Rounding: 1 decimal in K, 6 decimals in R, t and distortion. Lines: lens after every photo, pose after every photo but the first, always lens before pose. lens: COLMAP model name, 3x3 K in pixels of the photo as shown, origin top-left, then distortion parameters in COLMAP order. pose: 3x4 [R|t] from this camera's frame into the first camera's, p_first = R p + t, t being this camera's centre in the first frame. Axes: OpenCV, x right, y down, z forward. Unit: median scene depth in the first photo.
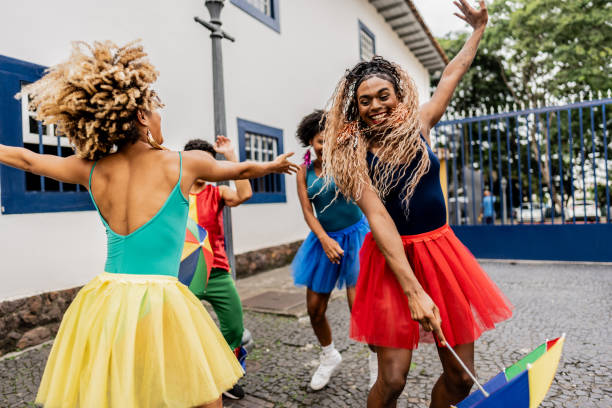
lens RADIAL K [[404.7, 0, 306.0], [0, 404.7, 204.0], [0, 0, 1]] dist [0.003270, 0.000145]
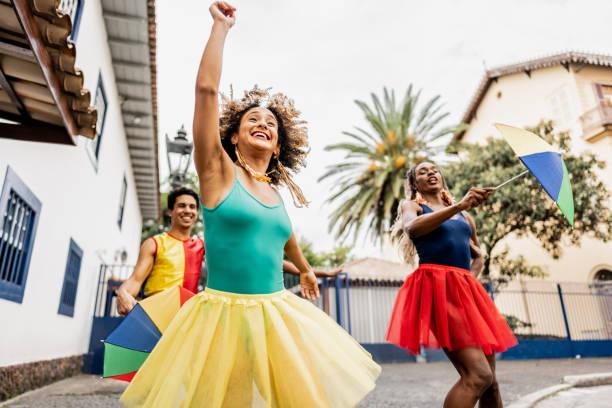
lens RADIAL K [[406.8, 0, 306.0], [0, 406.8, 204.0], [0, 0, 1]] dist [0.002875, 0.001167]
pose [[0.680951, 0.270526, 0.680531, -0.106600], [-0.019053, 0.935499, -0.352816, 0.020296], [-0.732081, 0.227285, 0.642183, -0.055105]]
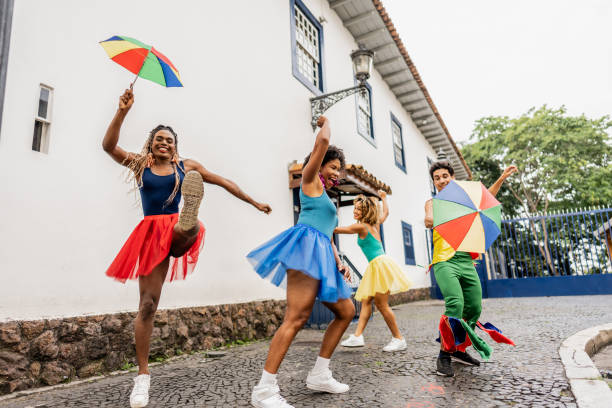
lens RADIAL K [[404.7, 0, 306.0], [0, 404.7, 204.0], [0, 0, 1]] dist [0.003270, 0.000145]
pose [[0.999919, 0.003765, 0.012167, -0.132046], [-0.001141, 0.977948, -0.208845, 0.024819], [-0.012685, 0.208814, 0.977873, -0.190273]]
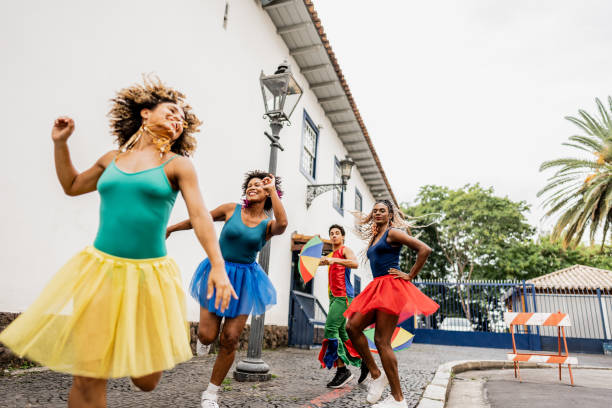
lens RADIAL K [[404.7, 0, 306.0], [0, 404.7, 204.0], [0, 0, 1]] dist [0.003270, 0.000145]
pose [[0.980442, 0.144411, 0.133712, -0.173123], [-0.099737, 0.950280, -0.294992, 0.029915], [-0.169664, 0.275886, 0.946098, -0.292176]]
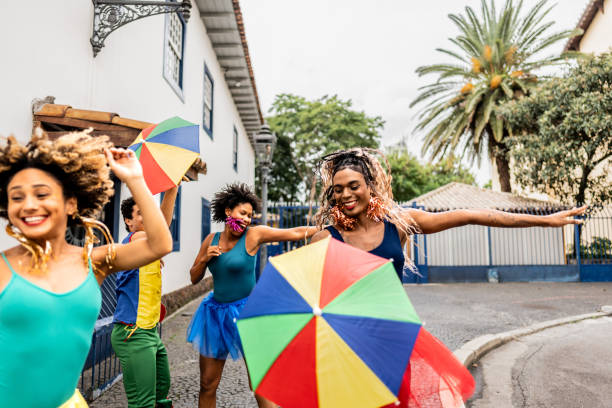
lens RADIAL K [[404.7, 0, 306.0], [0, 404.7, 204.0], [0, 0, 1]] dist [0.003270, 0.000145]
pose [[0.854525, 0.094689, 0.510706, -0.128910], [-0.036673, 0.991788, -0.122523, 0.000587], [-0.518114, 0.085970, 0.850980, -0.123183]]
